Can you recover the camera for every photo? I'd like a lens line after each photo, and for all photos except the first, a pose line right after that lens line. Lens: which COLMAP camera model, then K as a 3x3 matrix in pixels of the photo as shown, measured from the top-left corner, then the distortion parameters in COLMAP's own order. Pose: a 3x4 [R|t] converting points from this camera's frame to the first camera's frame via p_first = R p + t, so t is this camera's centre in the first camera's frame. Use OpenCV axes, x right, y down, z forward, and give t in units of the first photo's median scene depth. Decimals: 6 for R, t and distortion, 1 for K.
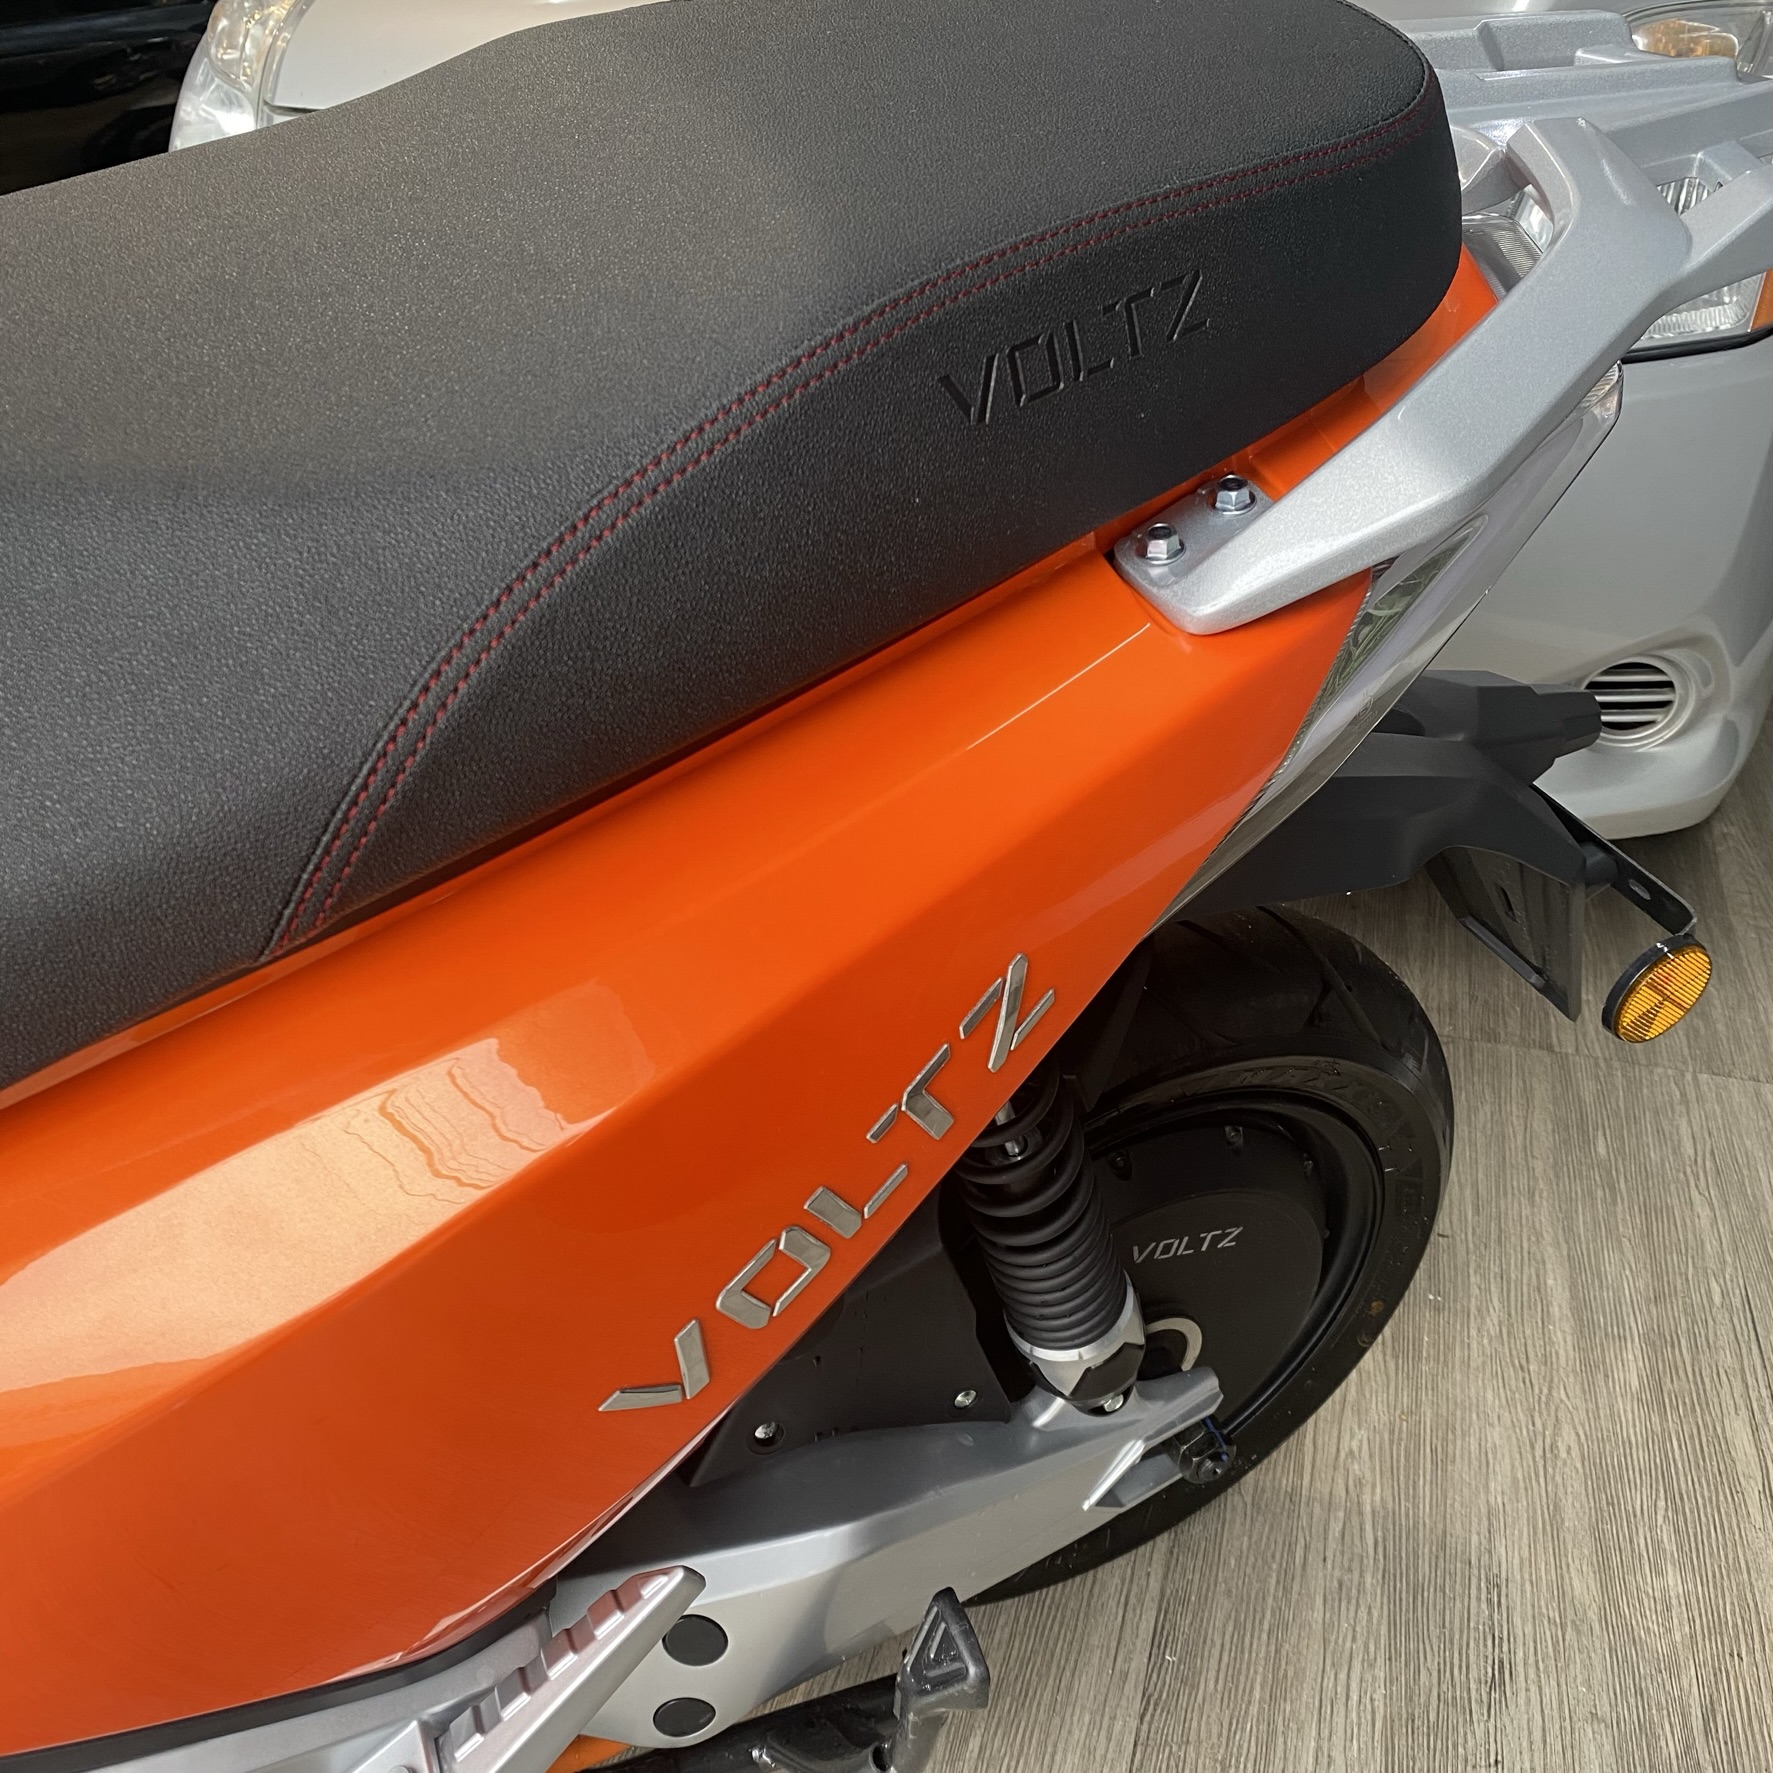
lens RADIAL K [[1779.7, 0, 886.5], [0, 1779.7, 886.5], [0, 0, 1]] dist [0.005741, -0.008675]
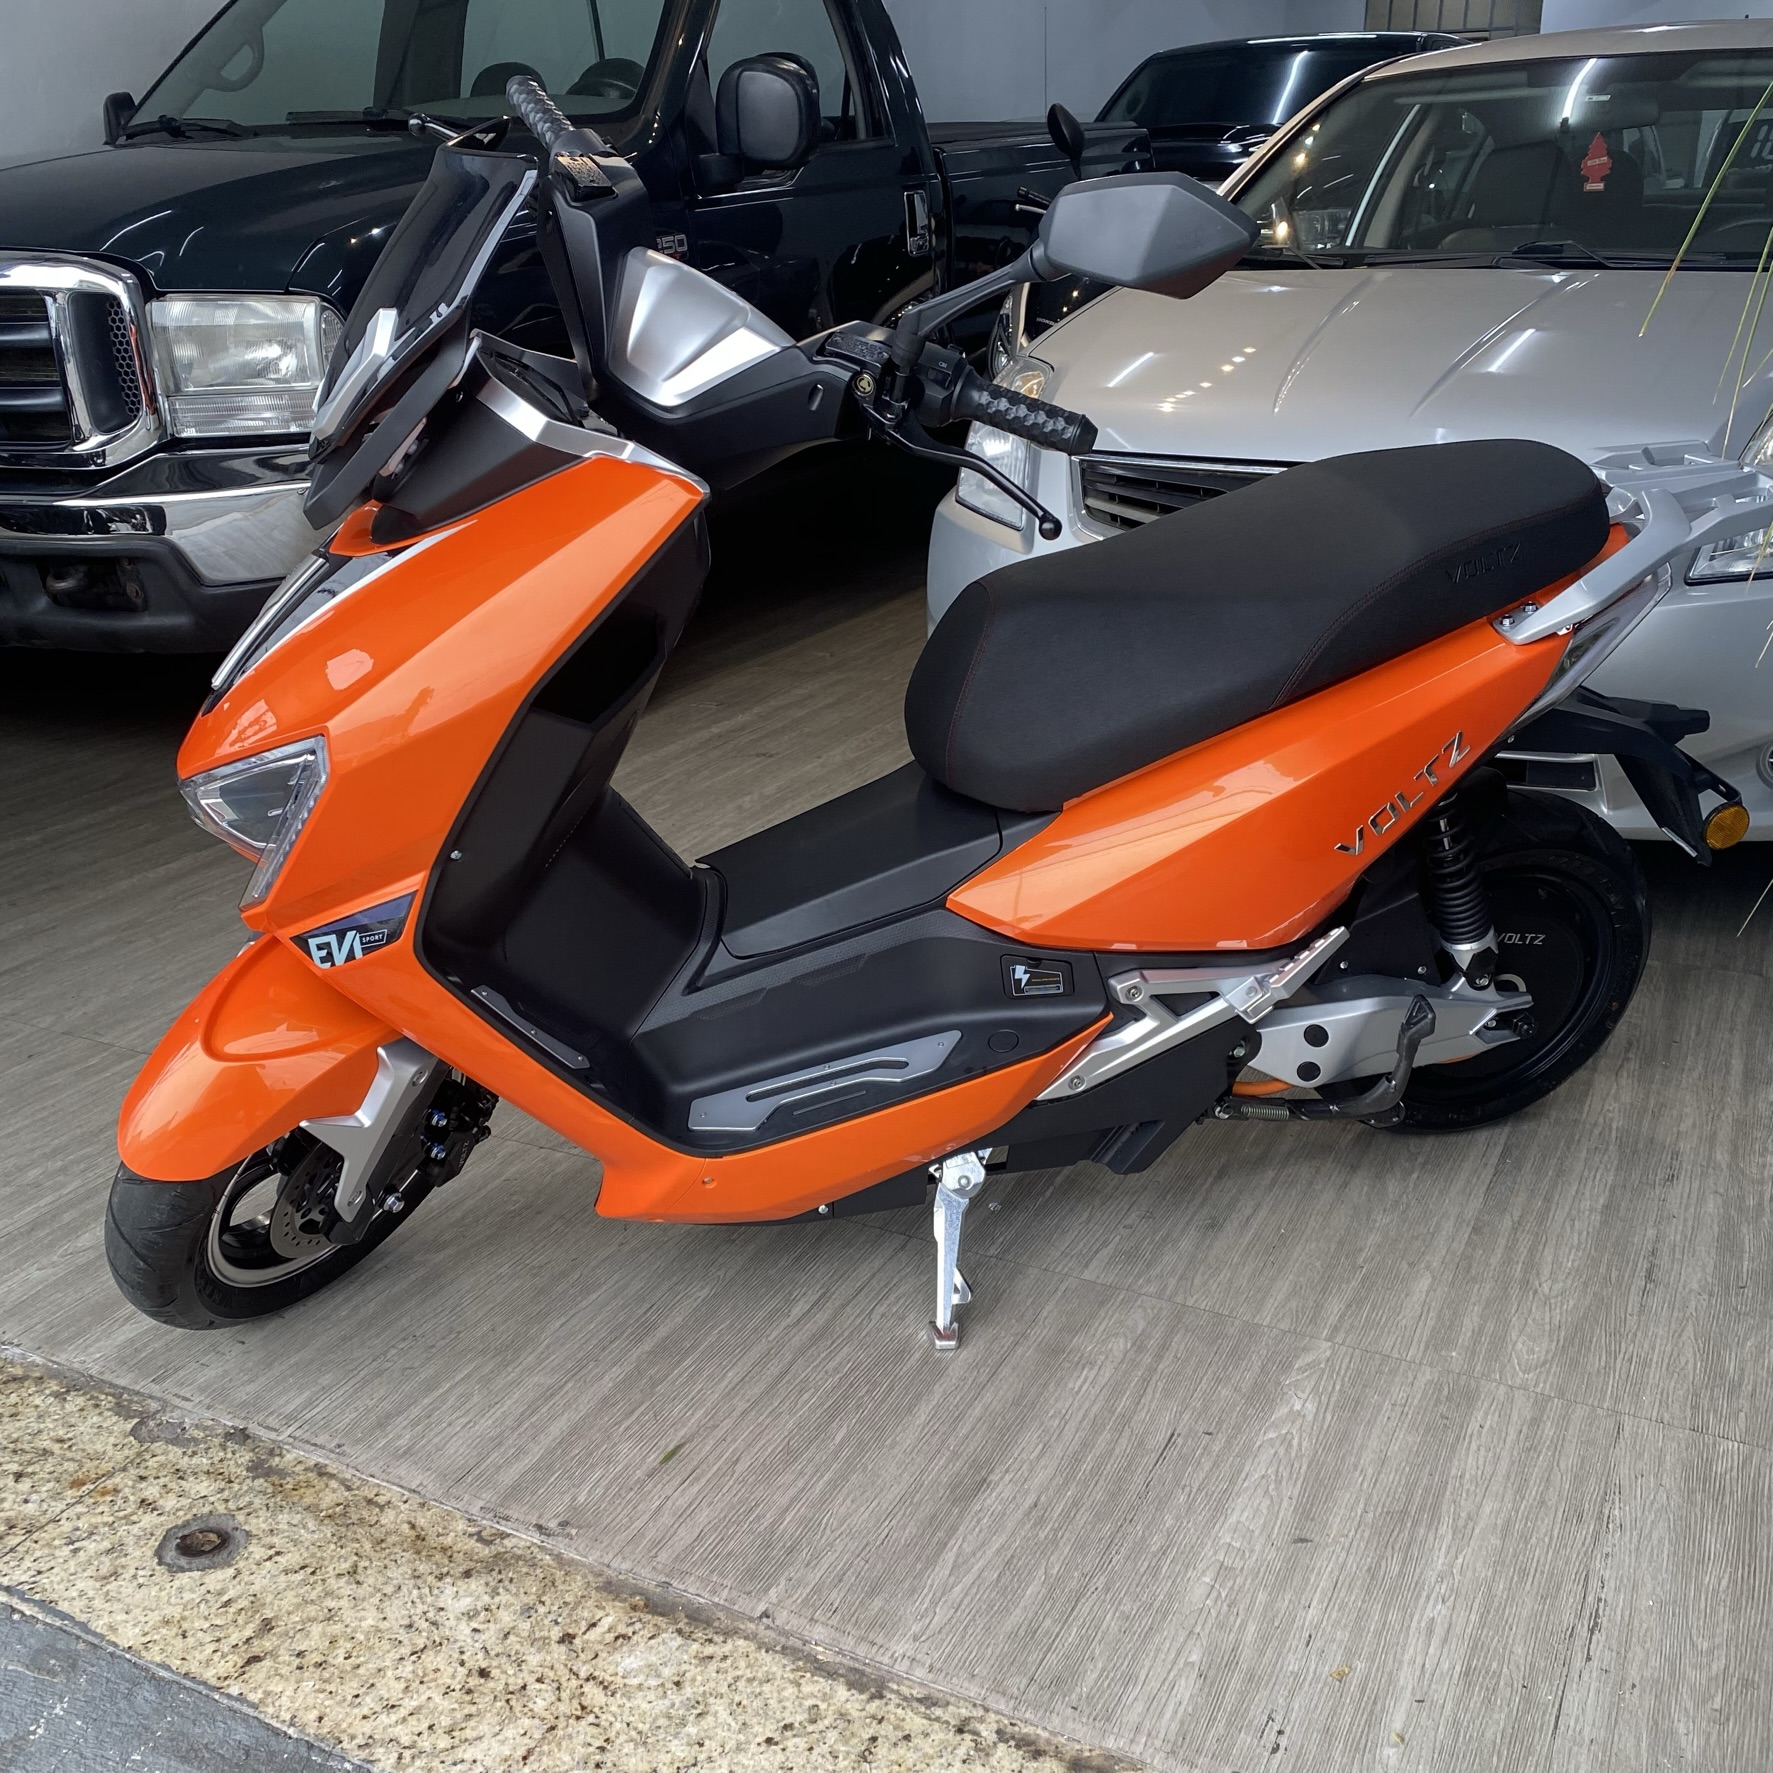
lens RADIAL K [[1779.7, 0, 886.5], [0, 1779.7, 886.5], [0, 0, 1]] dist [0.005741, -0.008675]
pose [[0.976681, 0.045394, -0.209841, -0.169108], [-0.071538, 0.990346, -0.118728, 0.508381], [0.202425, 0.130971, 0.970500, -1.571650]]
